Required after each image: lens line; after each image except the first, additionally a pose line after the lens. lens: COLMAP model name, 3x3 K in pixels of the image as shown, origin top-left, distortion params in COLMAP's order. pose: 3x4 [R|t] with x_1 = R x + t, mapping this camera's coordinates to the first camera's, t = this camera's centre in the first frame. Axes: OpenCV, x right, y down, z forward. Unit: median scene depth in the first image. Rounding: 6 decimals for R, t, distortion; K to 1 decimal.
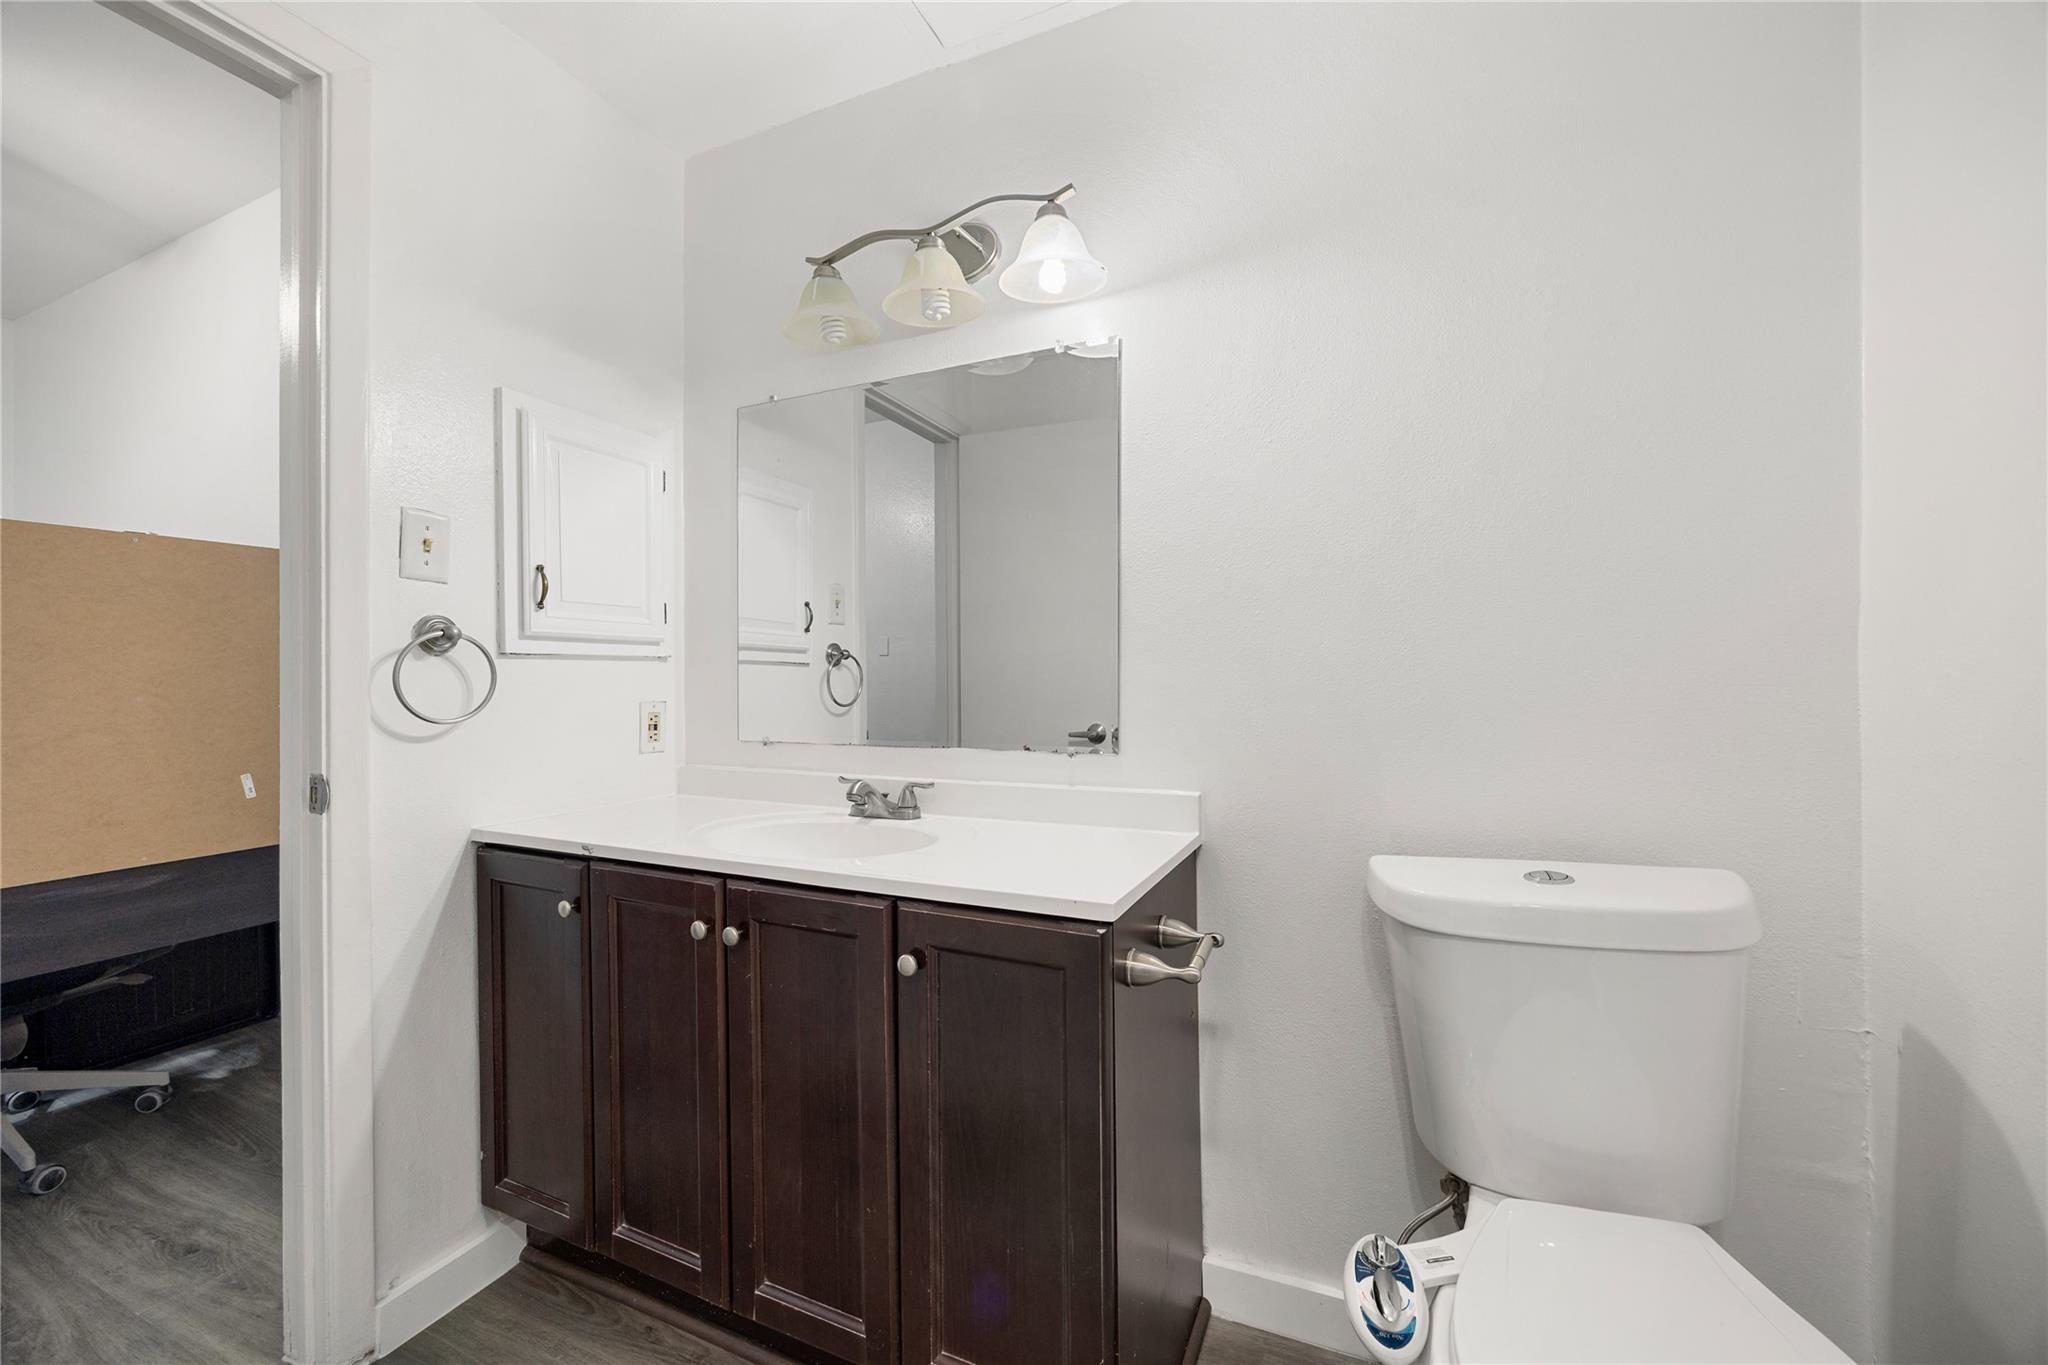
lens RADIAL K [[791.8, 0, 1018.6], [0, 791.8, 677.1], [0, 0, 1]] dist [-0.002220, -0.000299]
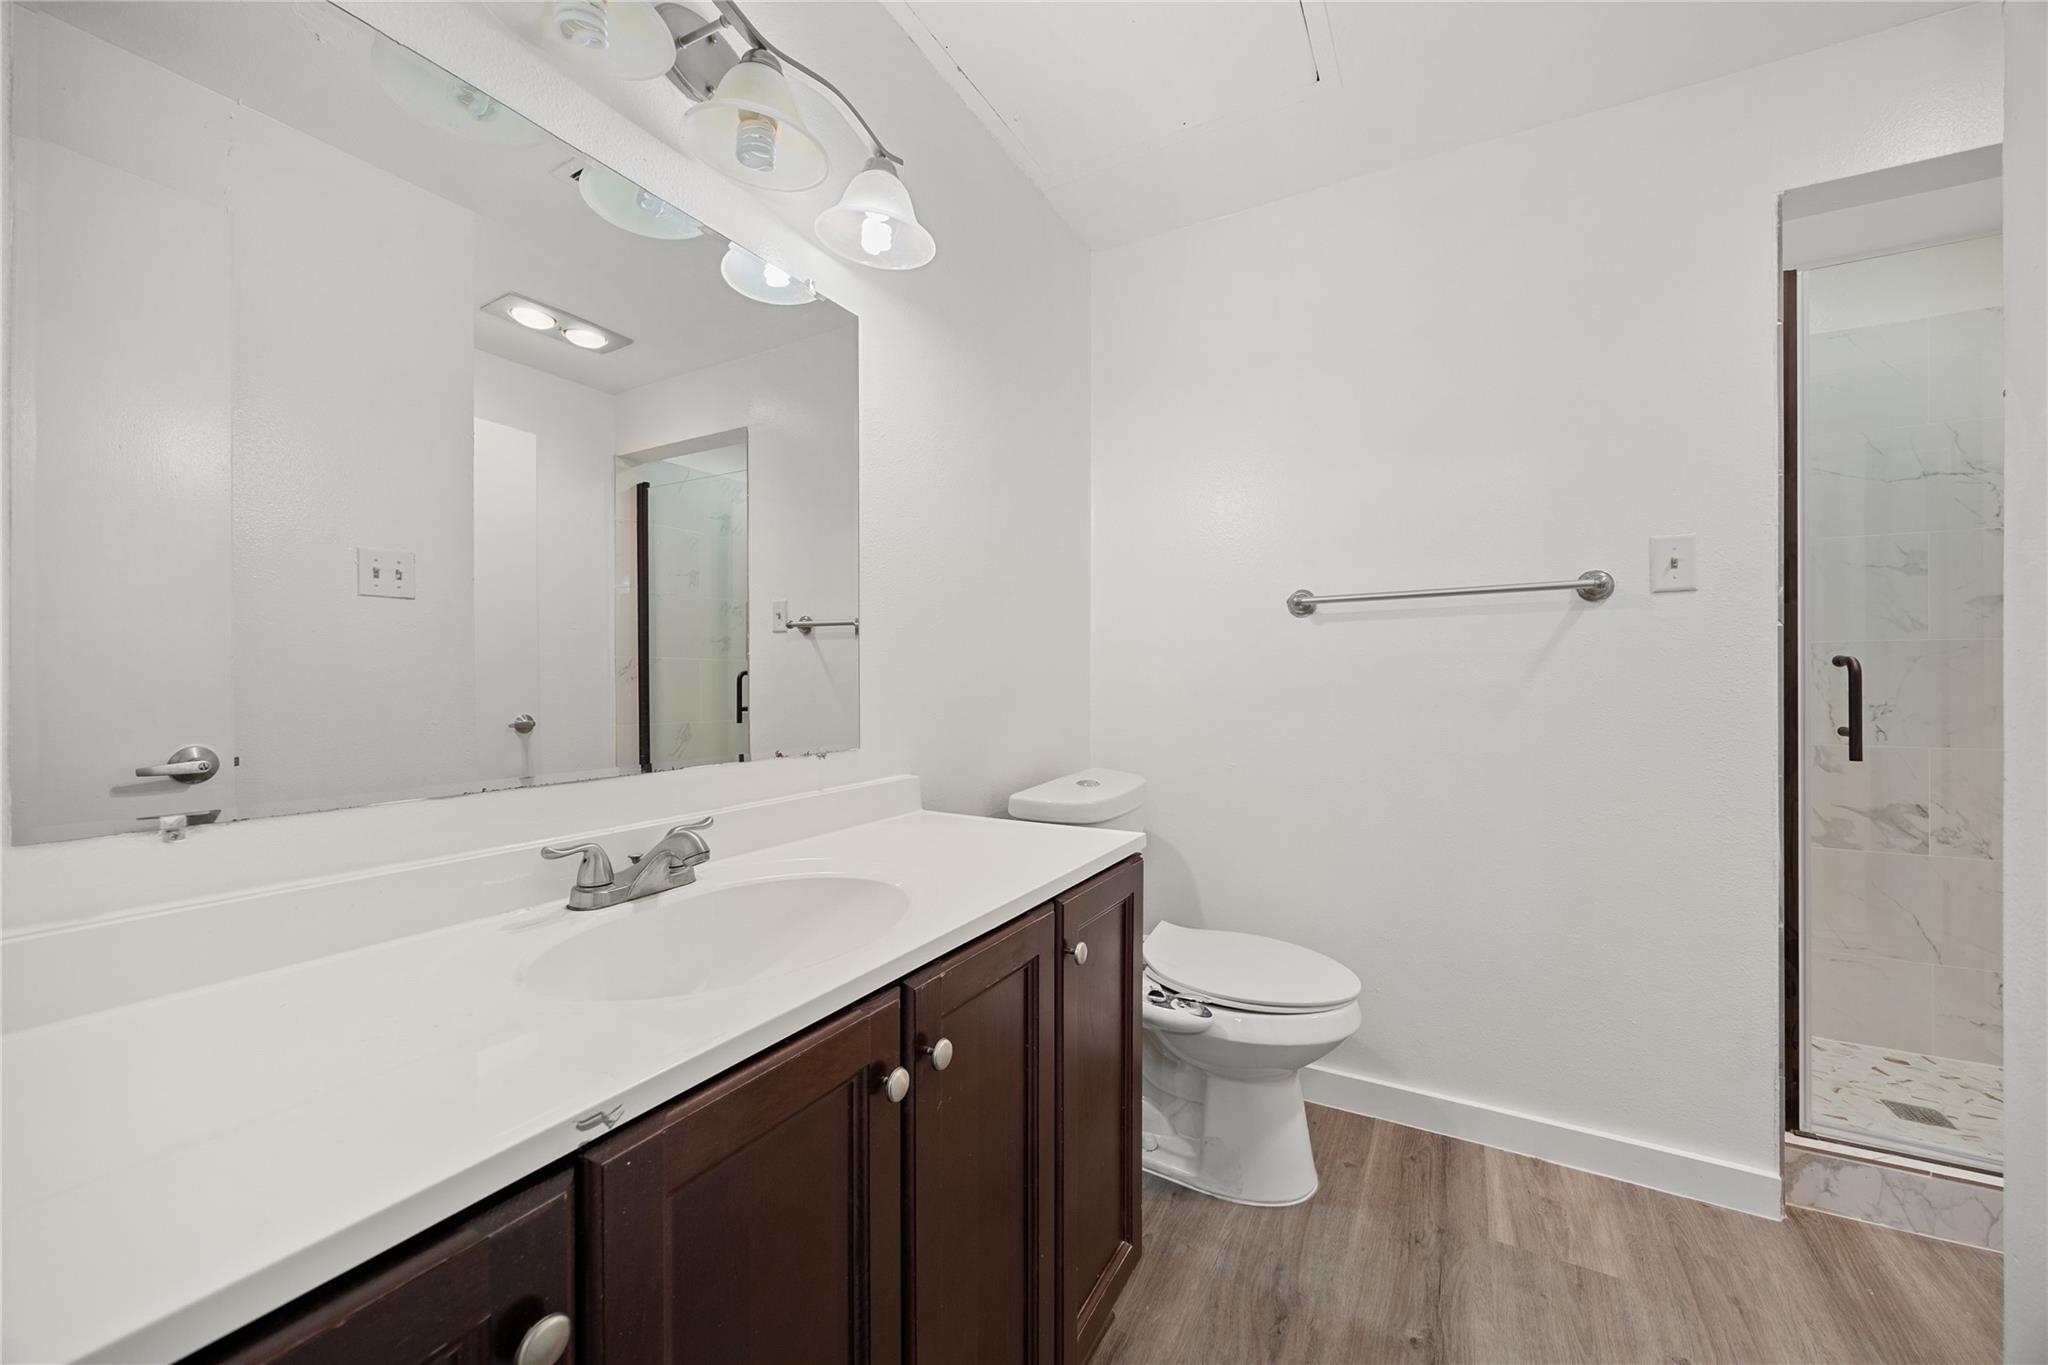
lens RADIAL K [[791.8, 0, 1023.4], [0, 791.8, 683.3], [0, 0, 1]] dist [-0.002220, -0.000299]
pose [[0.086823, -0.006046, 0.996205, -0.803116], [0.002371, 0.999980, 0.005863, 0.012024], [-0.996221, 0.001853, 0.086836, 0.694205]]
